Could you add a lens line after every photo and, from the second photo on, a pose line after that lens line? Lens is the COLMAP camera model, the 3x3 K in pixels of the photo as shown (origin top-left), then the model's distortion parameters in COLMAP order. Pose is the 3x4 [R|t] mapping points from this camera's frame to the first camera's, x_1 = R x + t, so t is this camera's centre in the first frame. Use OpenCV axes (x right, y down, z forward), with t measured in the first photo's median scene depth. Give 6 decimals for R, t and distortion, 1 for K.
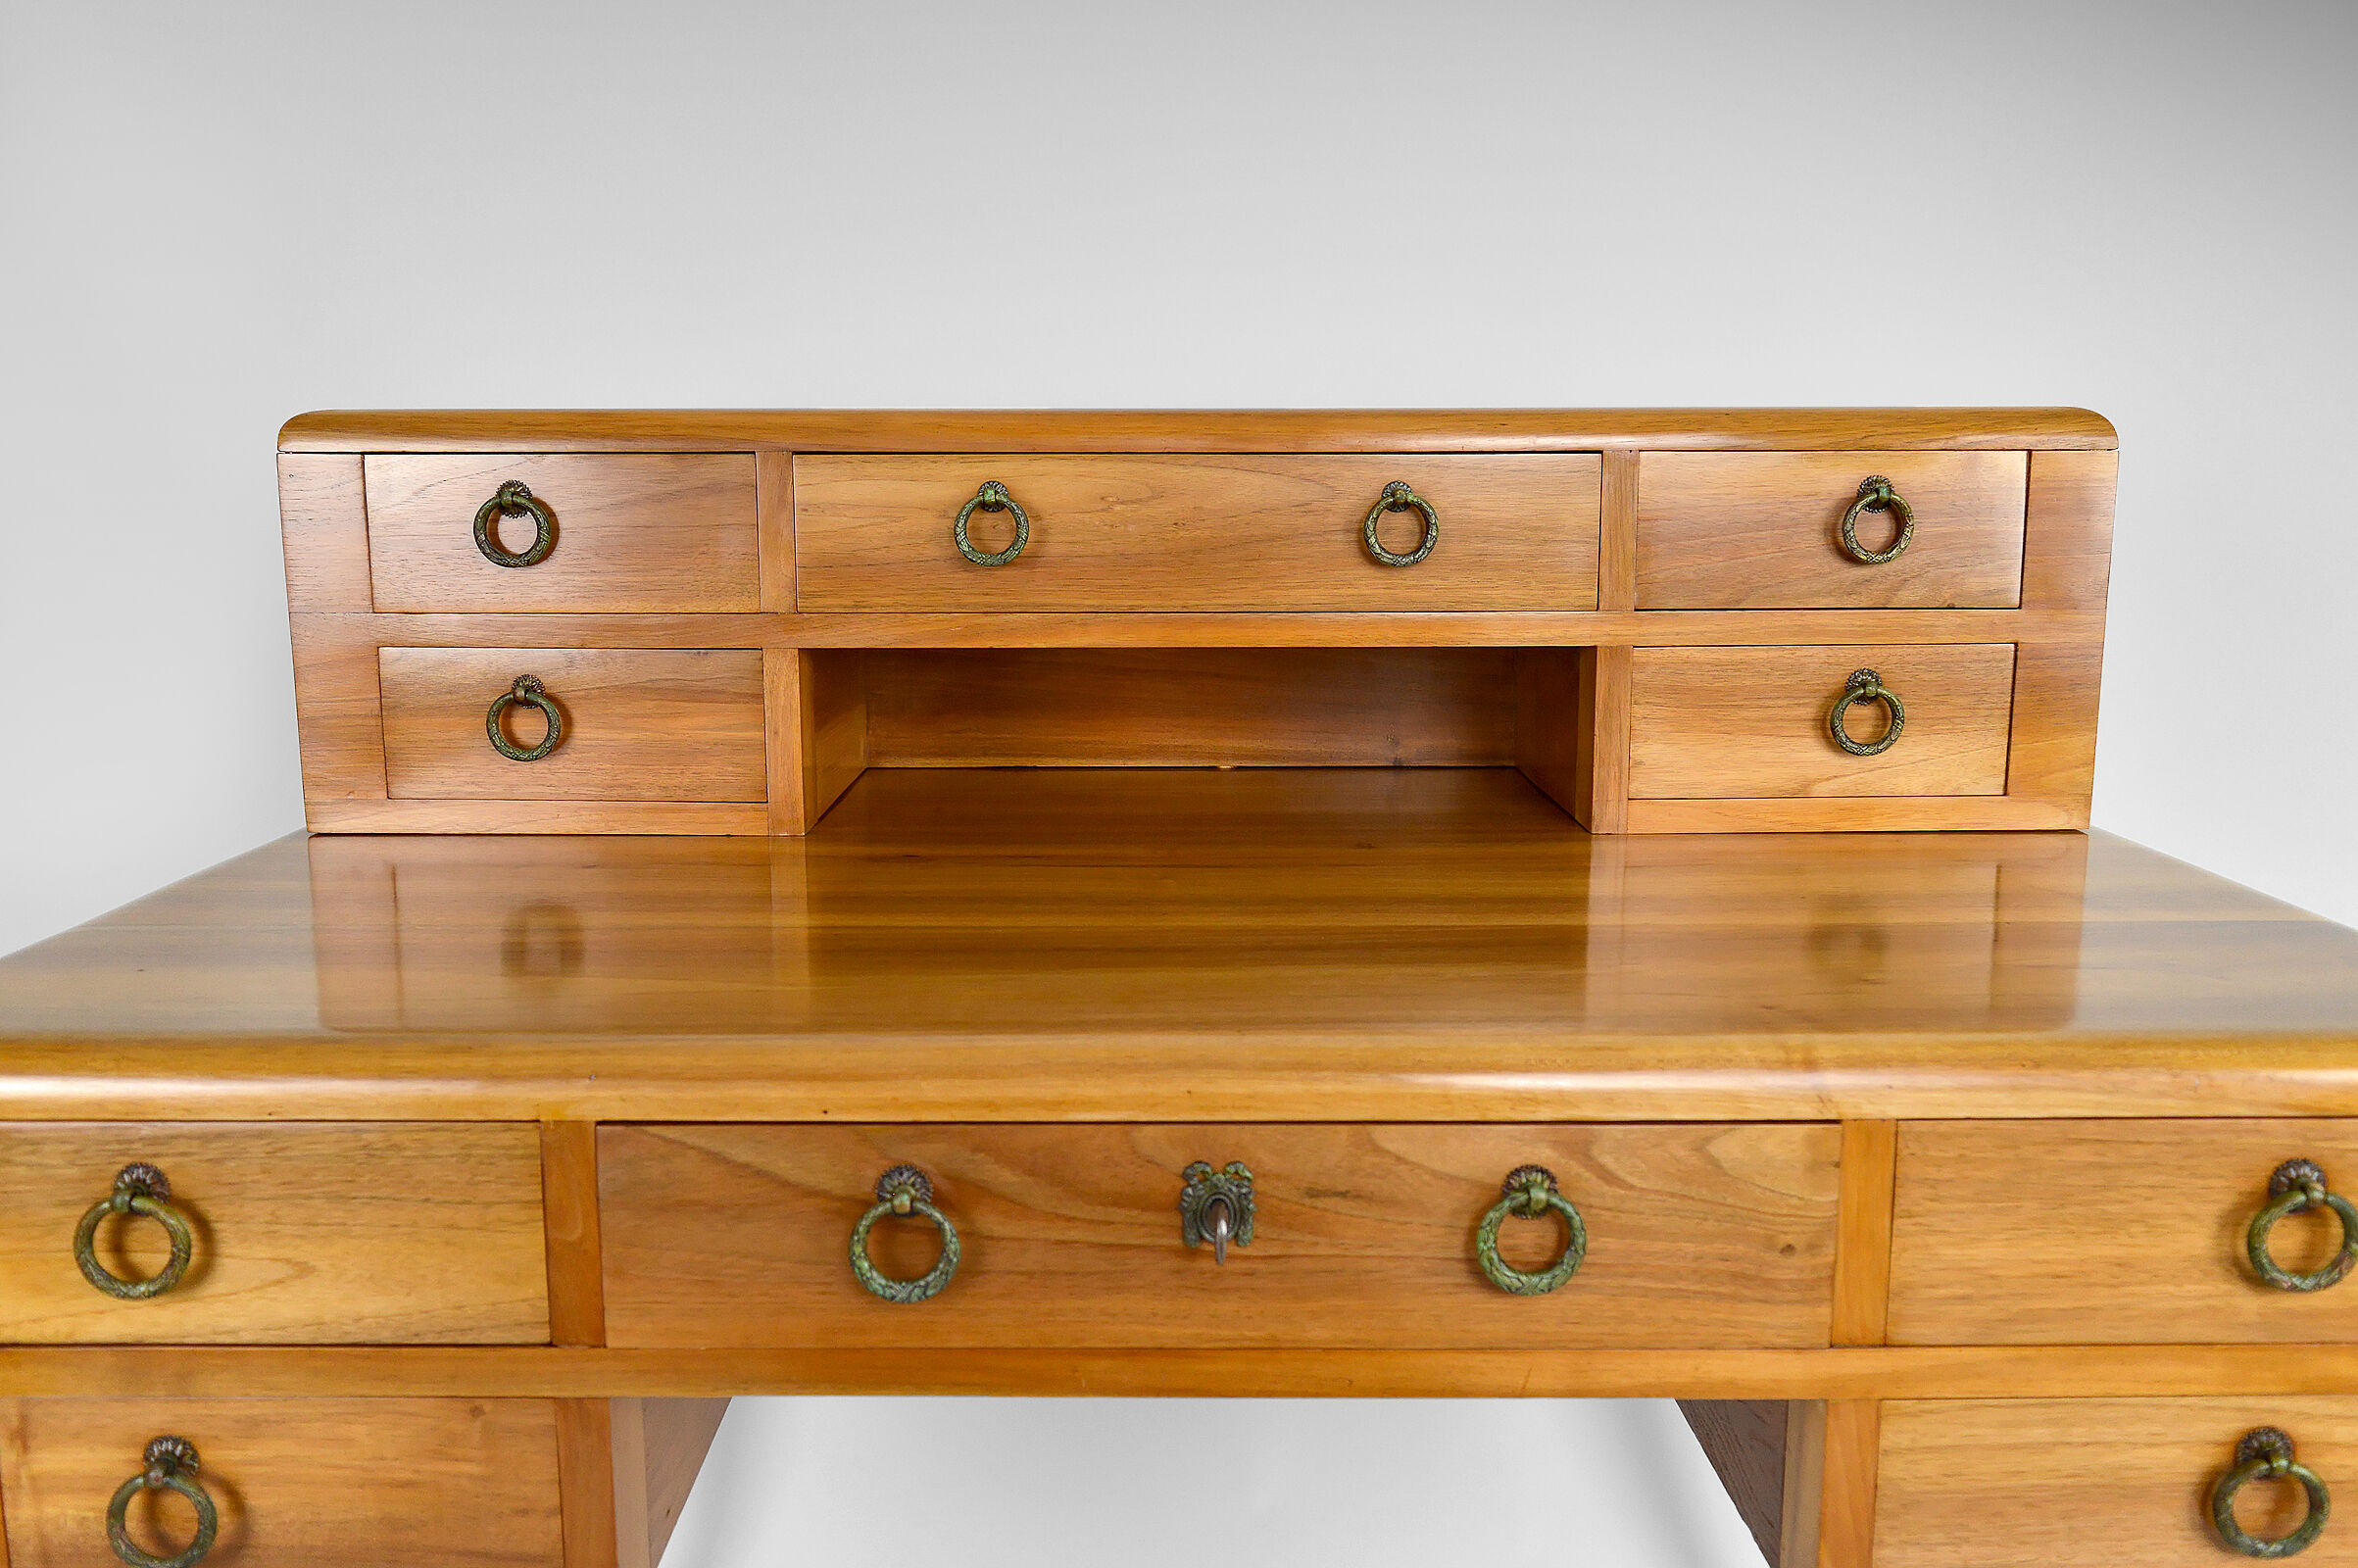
lens RADIAL K [[1836.8, 0, 1167.7], [0, 1836.8, 781.9], [0, 0, 1]] dist [0.008873, -0.002149]
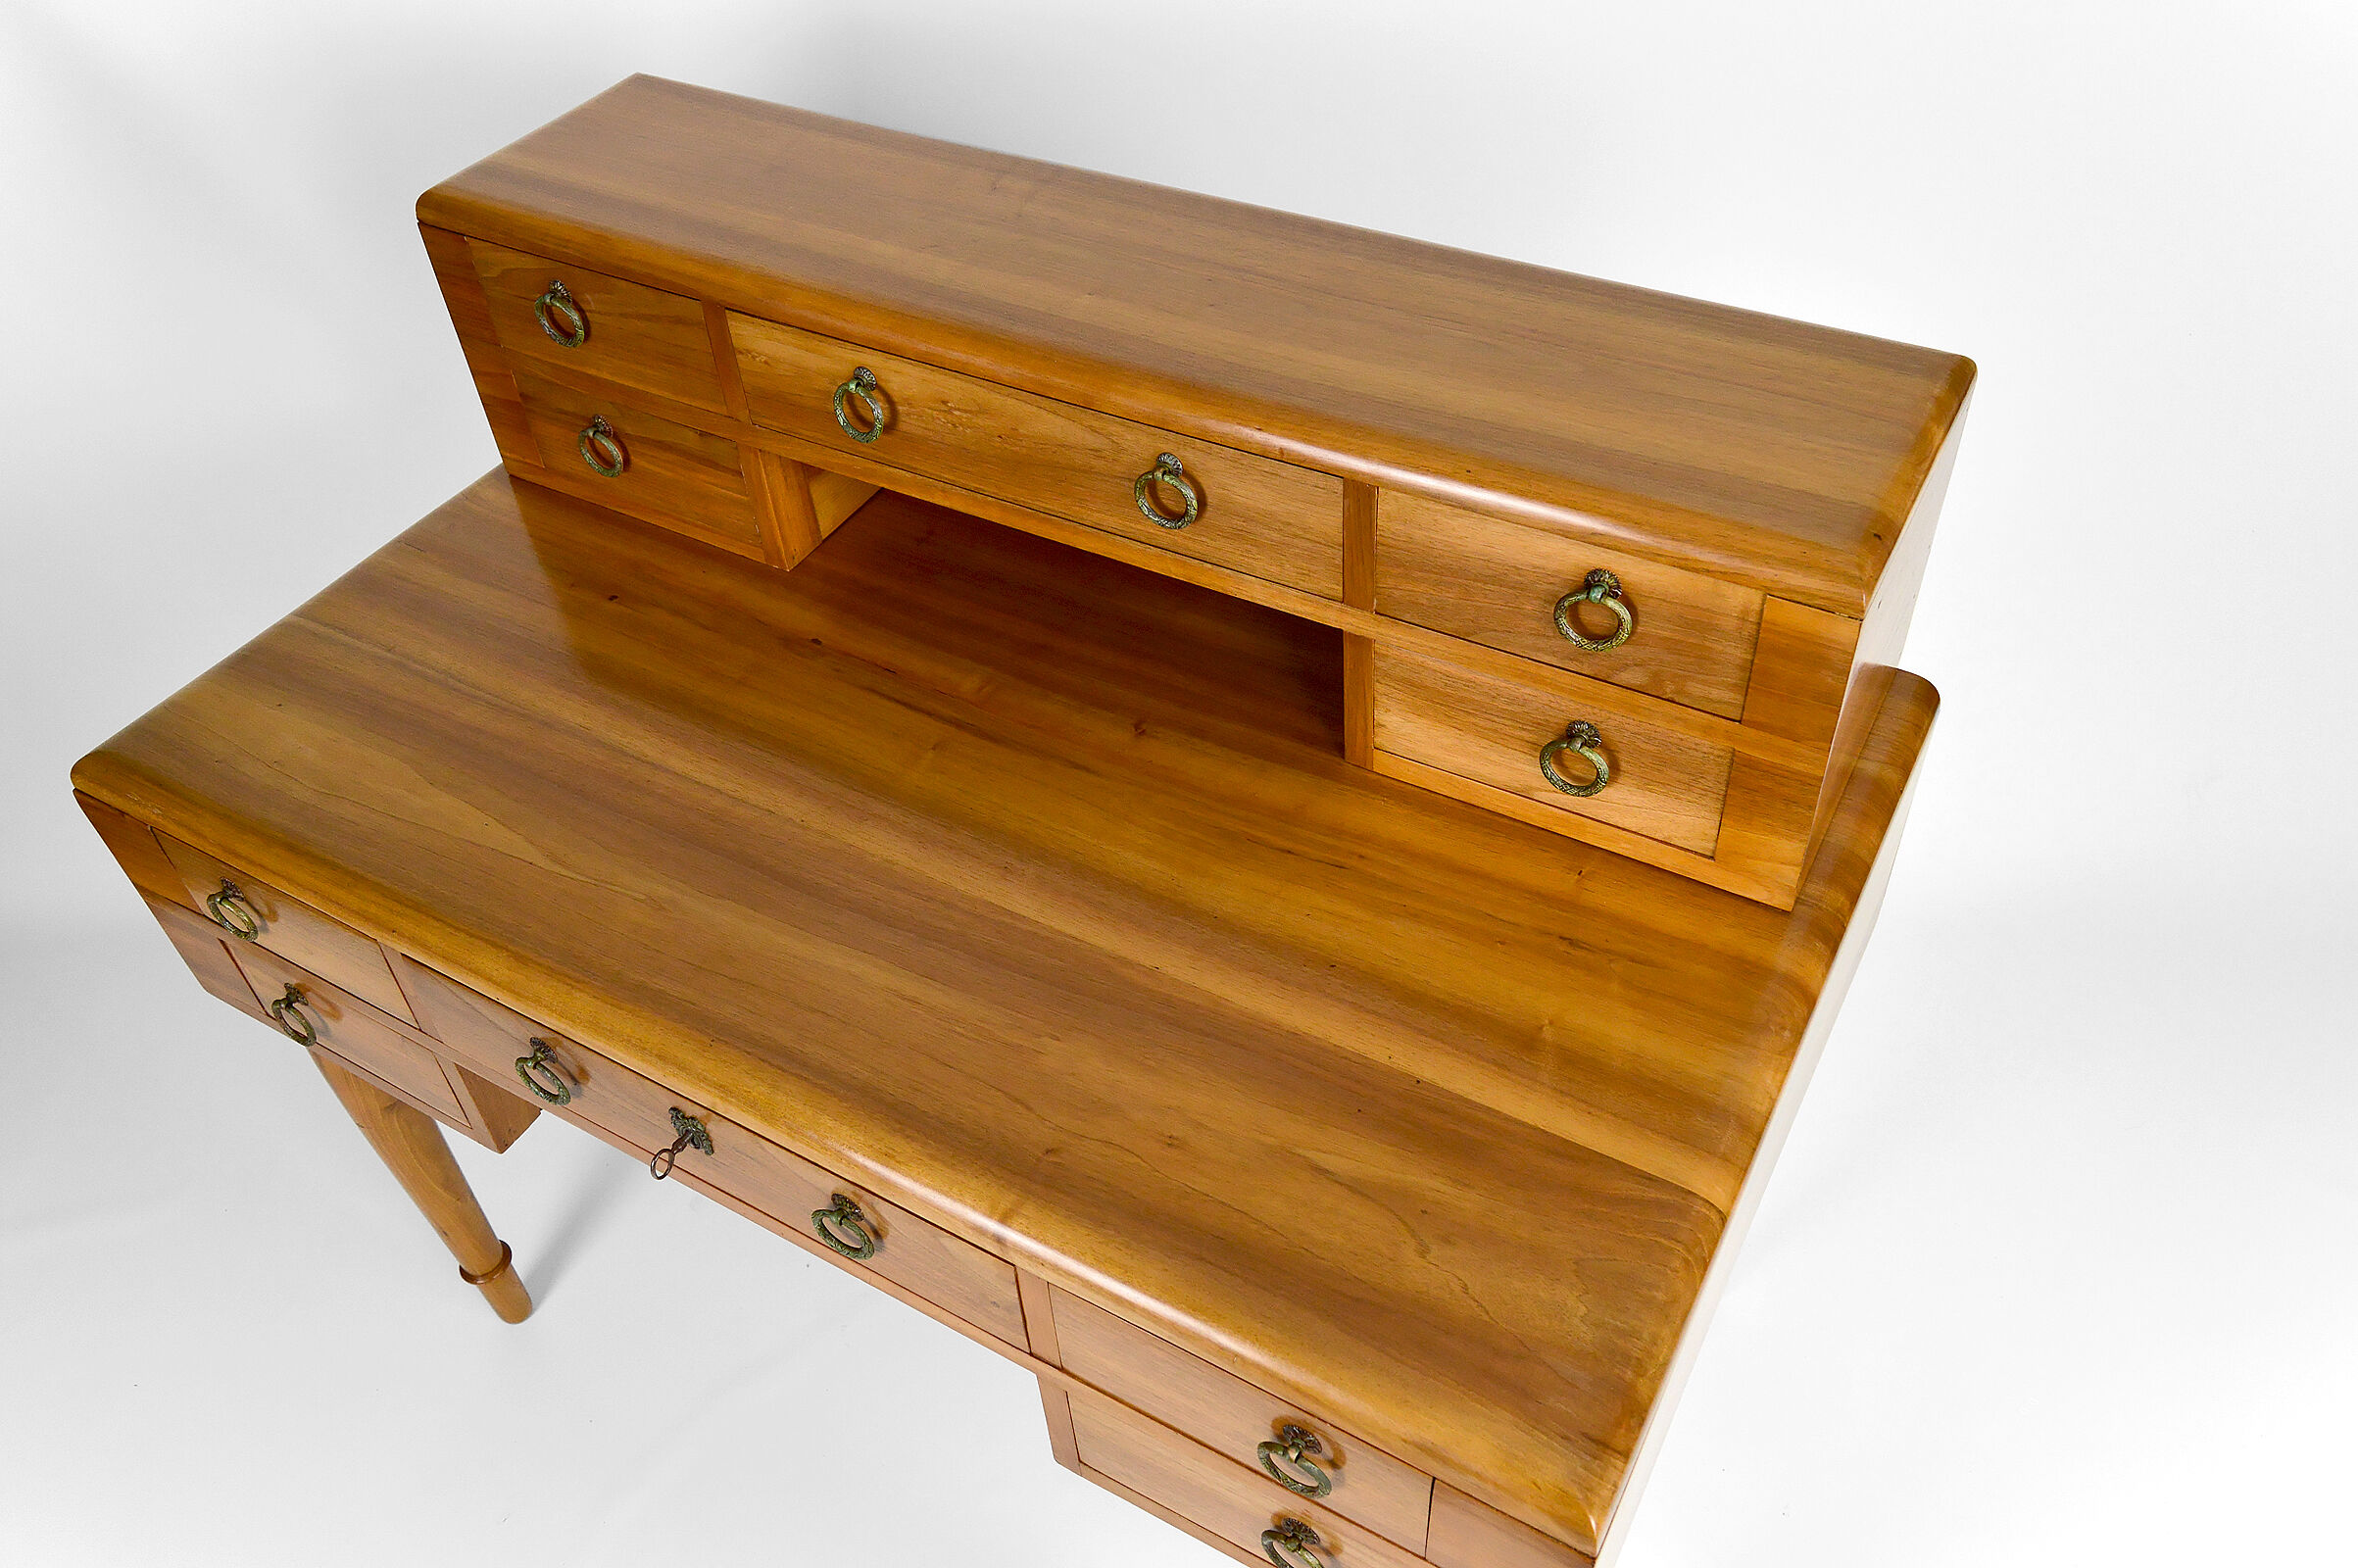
lens RADIAL K [[1836.8, 0, 1173.7], [0, 1836.8, 769.2], [0, 0, 1]] dist [0.008873, -0.002149]
pose [[0.861974, 0.313526, -0.398373, 0.886527], [-0.032271, 0.818162, 0.574081, -0.910426], [0.505924, -0.481987, 0.715353, 0.231364]]
